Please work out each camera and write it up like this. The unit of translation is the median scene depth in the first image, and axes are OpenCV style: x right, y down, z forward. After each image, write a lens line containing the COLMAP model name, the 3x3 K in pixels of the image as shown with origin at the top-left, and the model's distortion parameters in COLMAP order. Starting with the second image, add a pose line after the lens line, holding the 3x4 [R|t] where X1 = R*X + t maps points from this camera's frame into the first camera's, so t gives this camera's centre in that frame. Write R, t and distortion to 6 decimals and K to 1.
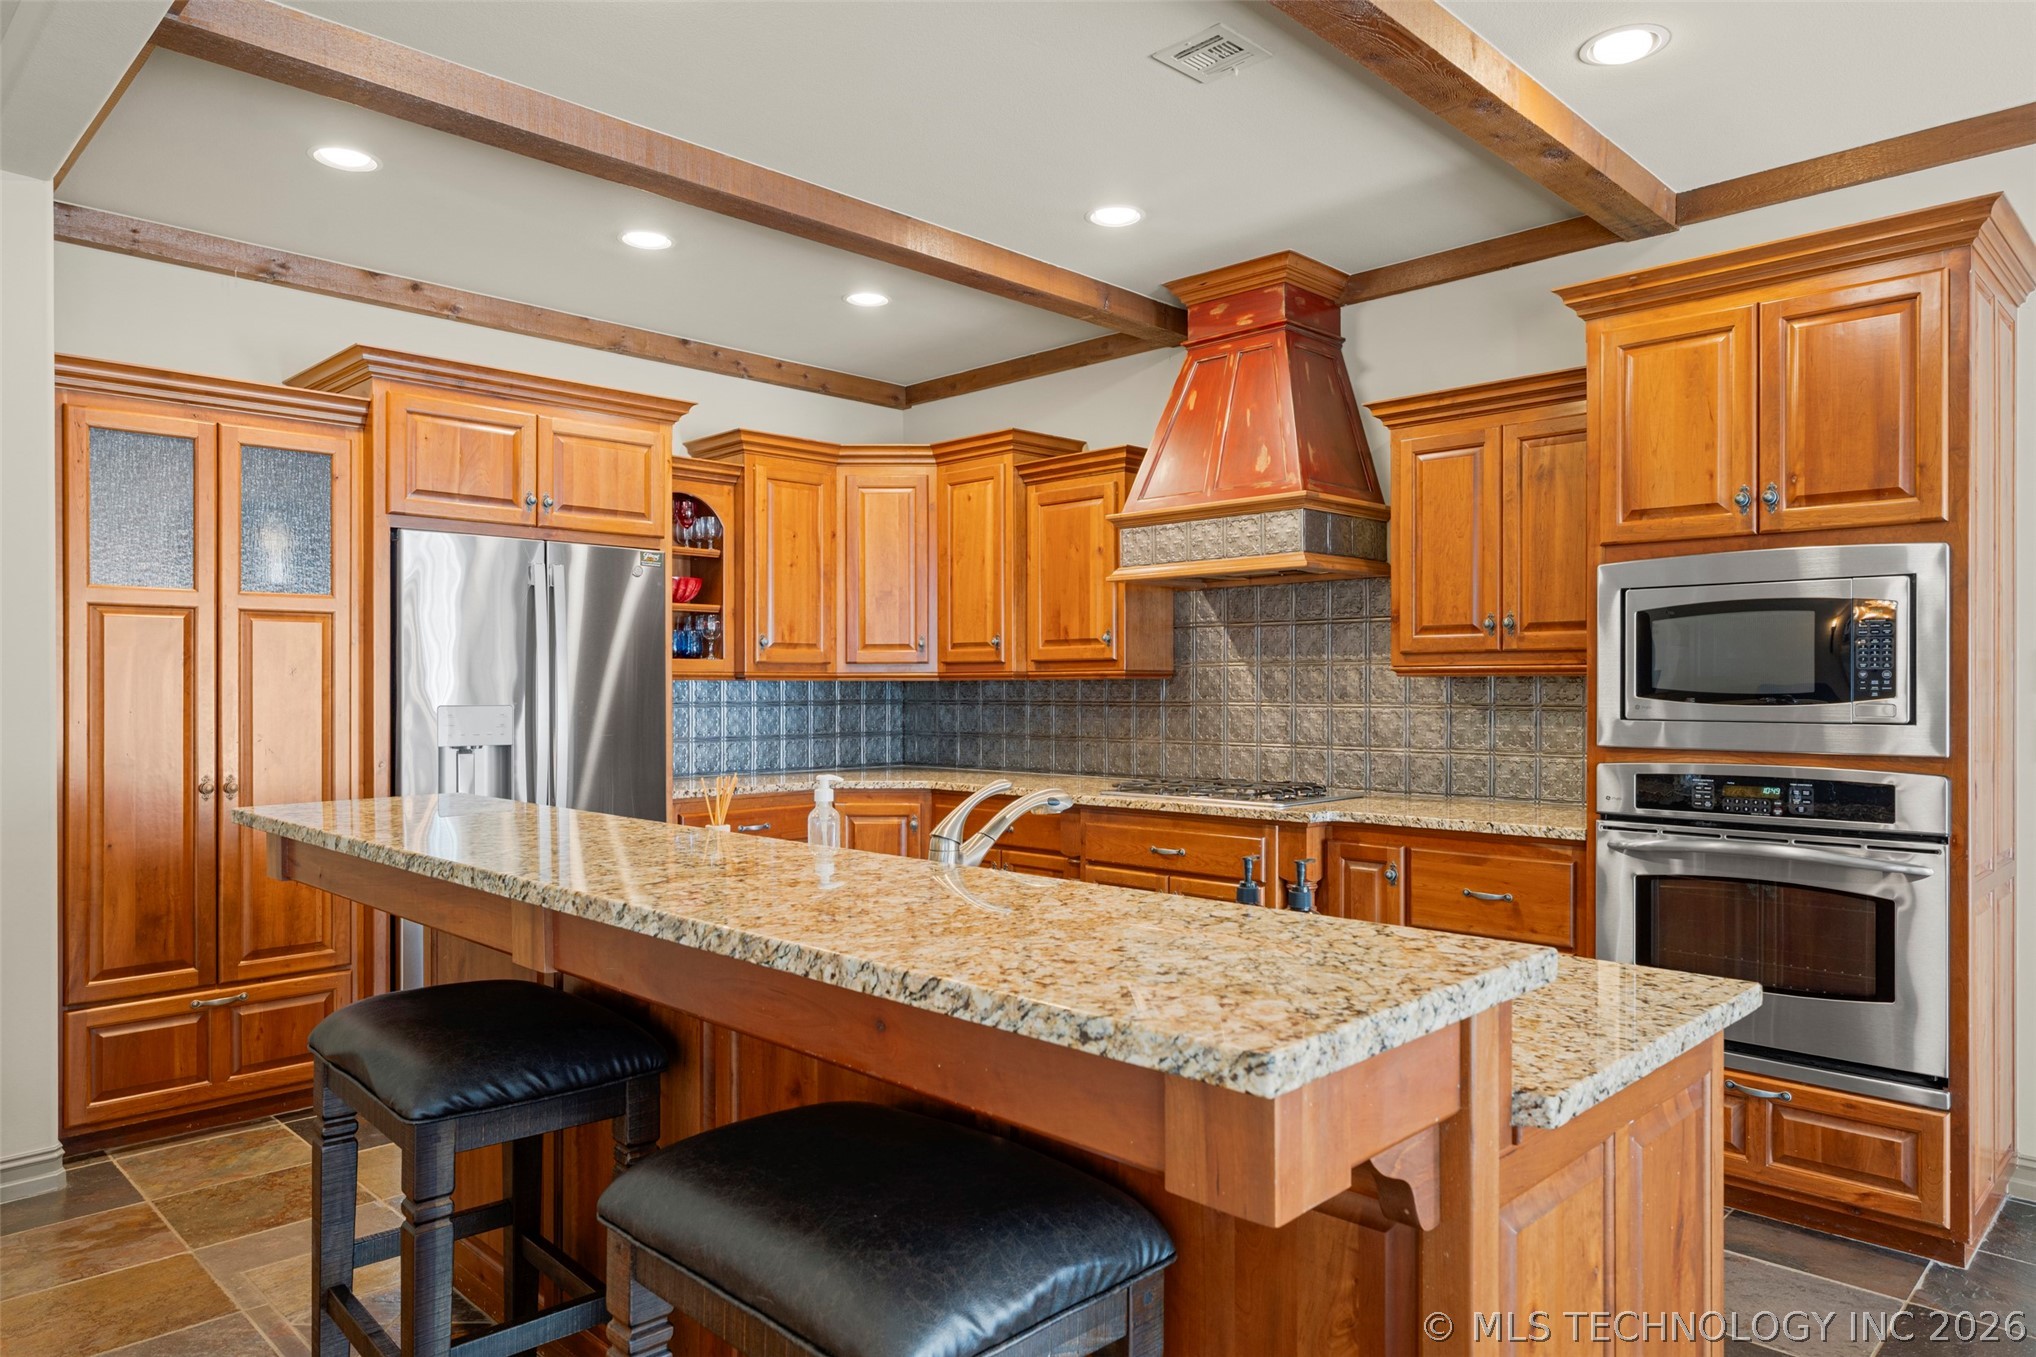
lens RADIAL K [[1290.7, 0, 1037.1], [0, 1290.7, 685.2], [0, 0, 1]] dist [-0.006464, 0.000825]
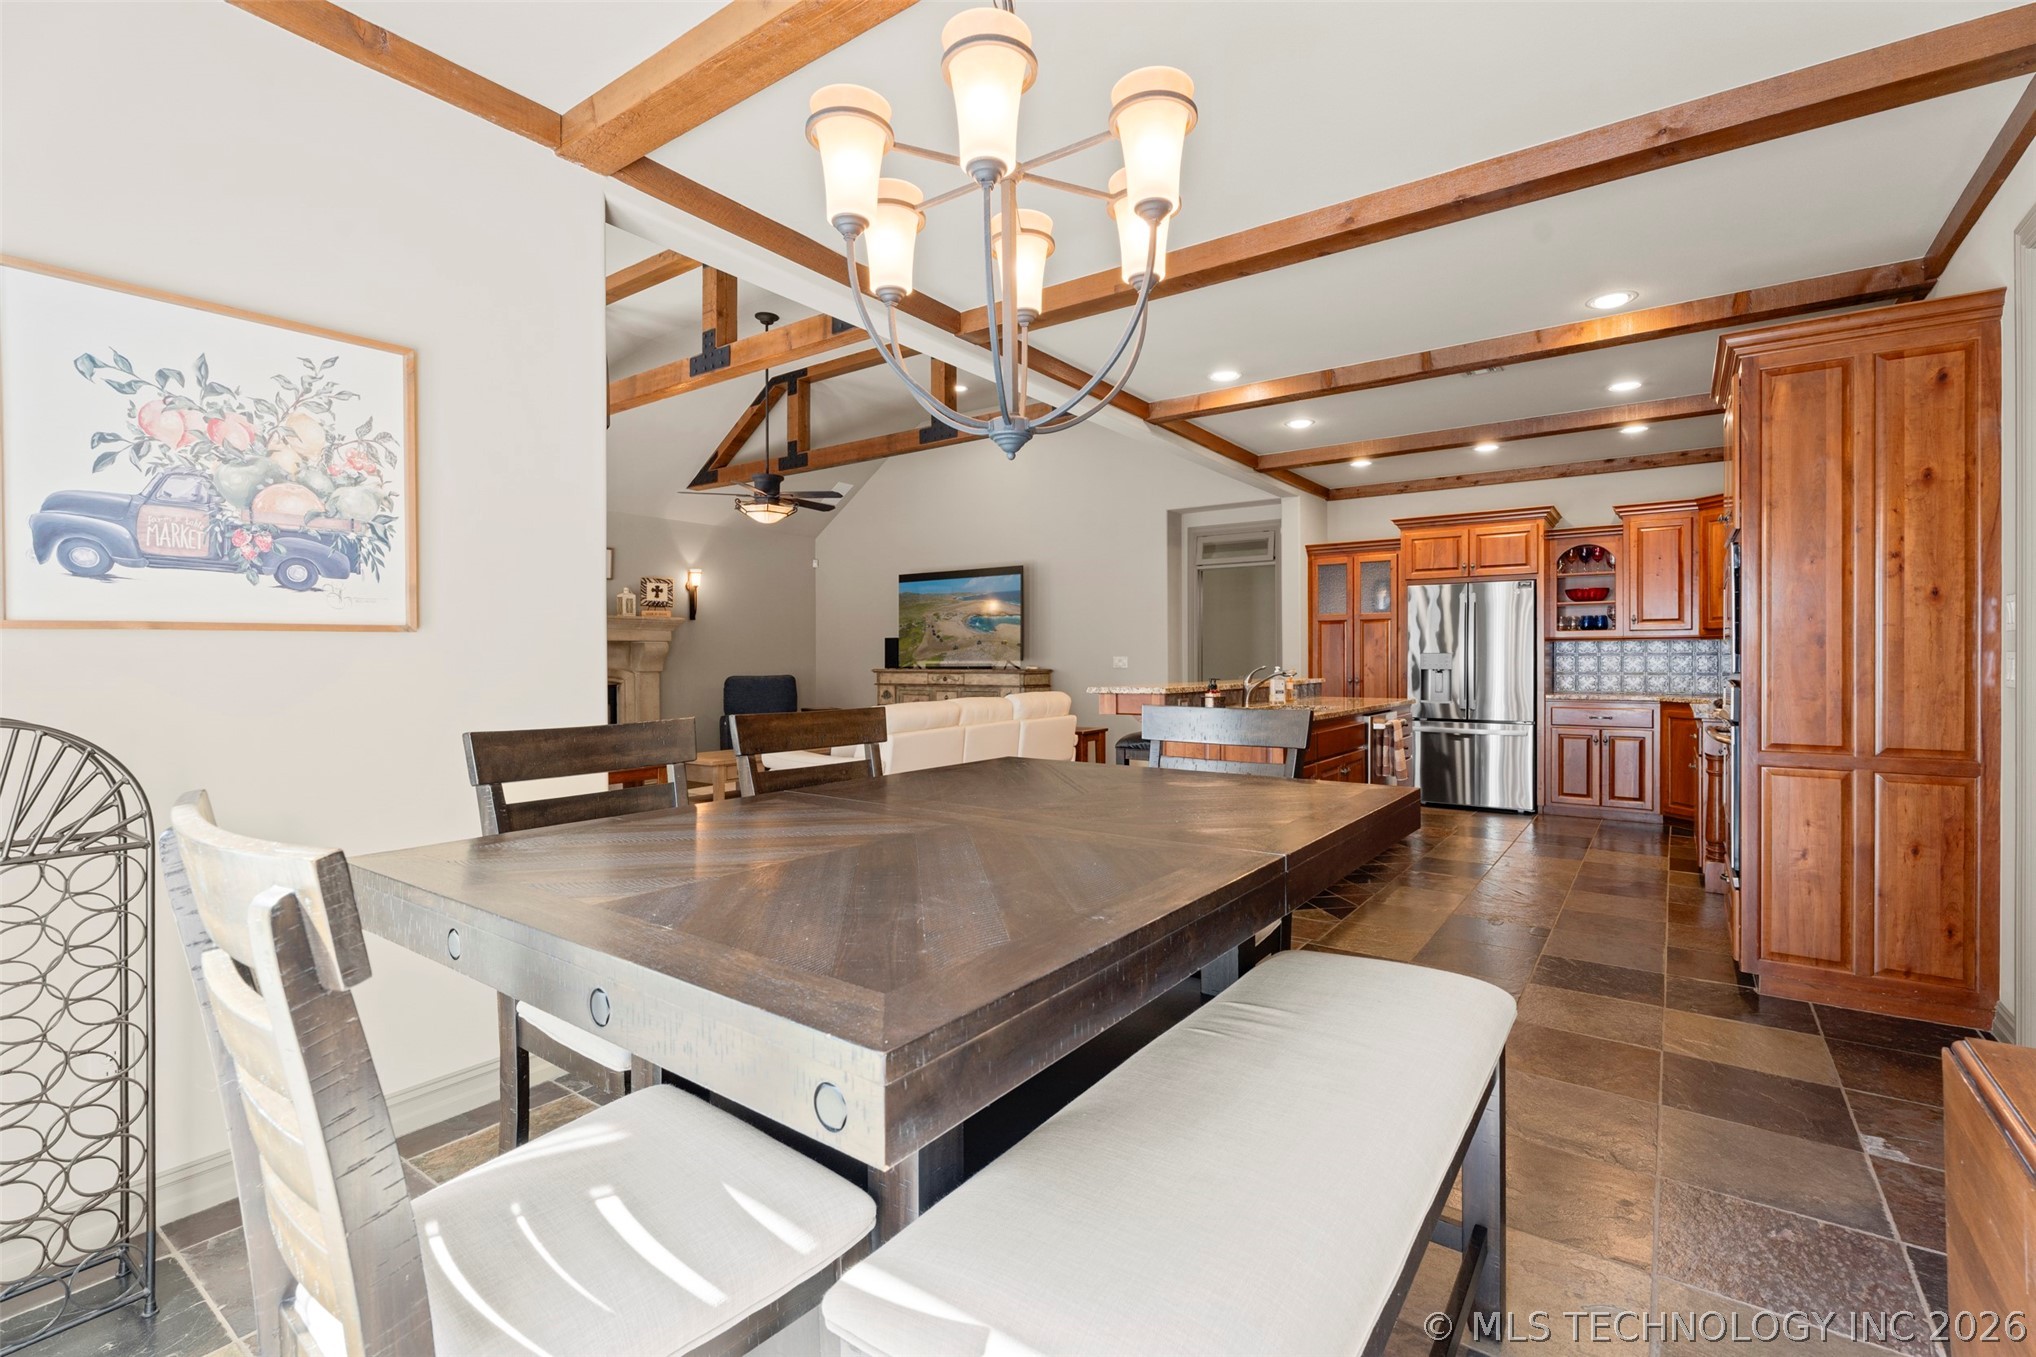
lens RADIAL K [[904.2, 0, 1022.6], [0, 904.2, 663.7], [0, 0, 1]] dist [0.000651, -0.001685]
pose [[0.145999, 0.004679, -0.989274, 1.129323], [0.004784, 0.999974, 0.005436, 0.022003], [0.989273, -0.005527, 0.145973, -0.045452]]
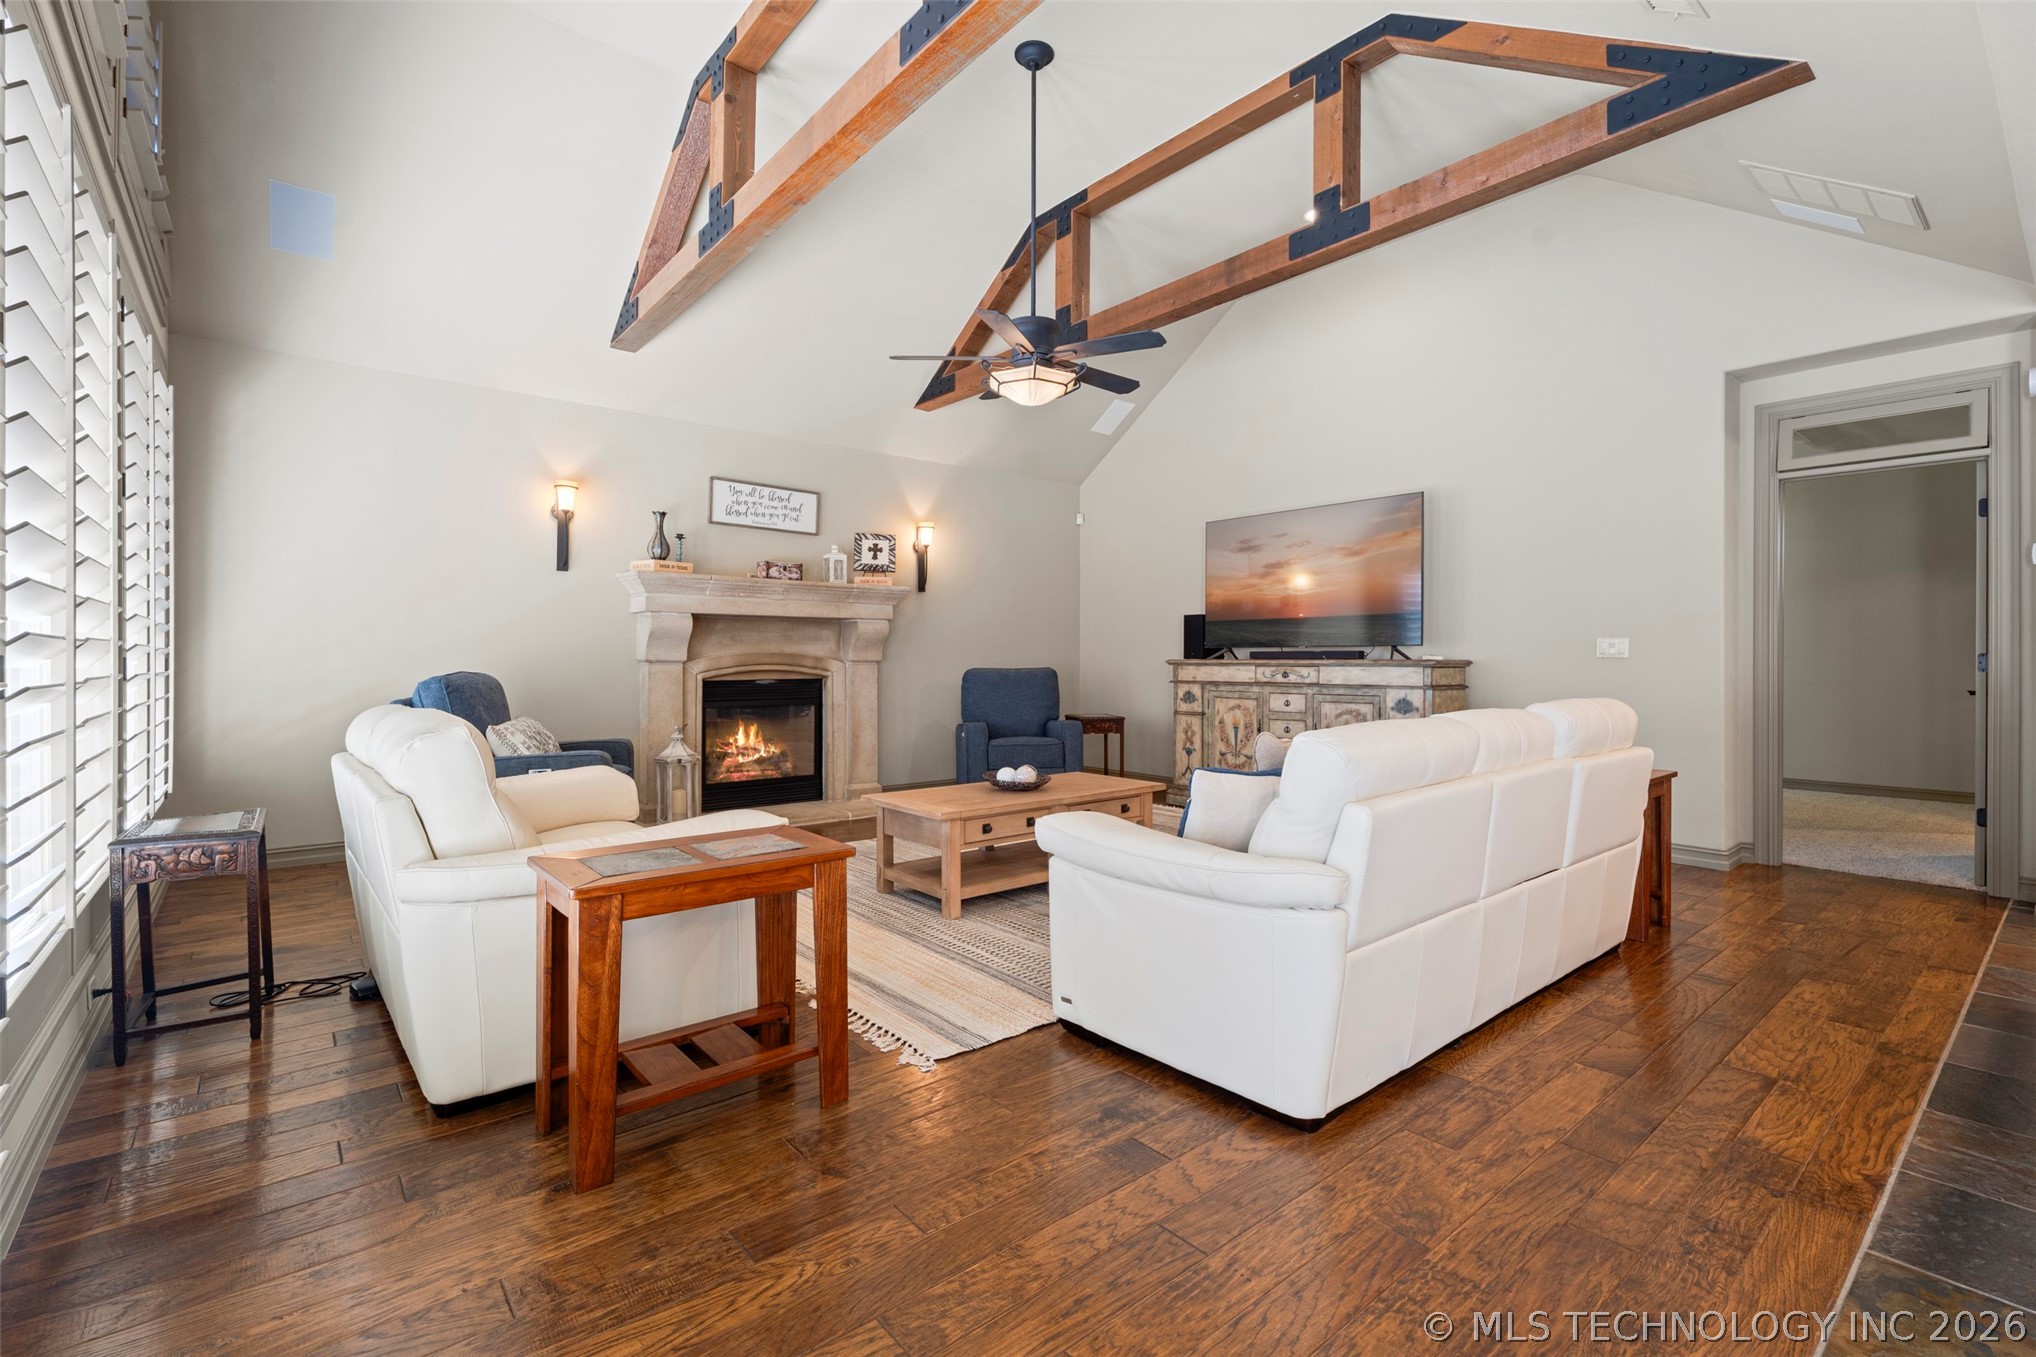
lens RADIAL K [[904.2, 0, 1020.4], [0, 904.2, 656.8], [0, 0, 1]] dist [0.000651, -0.001685]
pose [[-0.108985, -0.003511, -0.994037, 0.383527], [0.000187, 0.999994, -0.003553, 0.047388], [0.994043, -0.000573, -0.108984, -0.173074]]
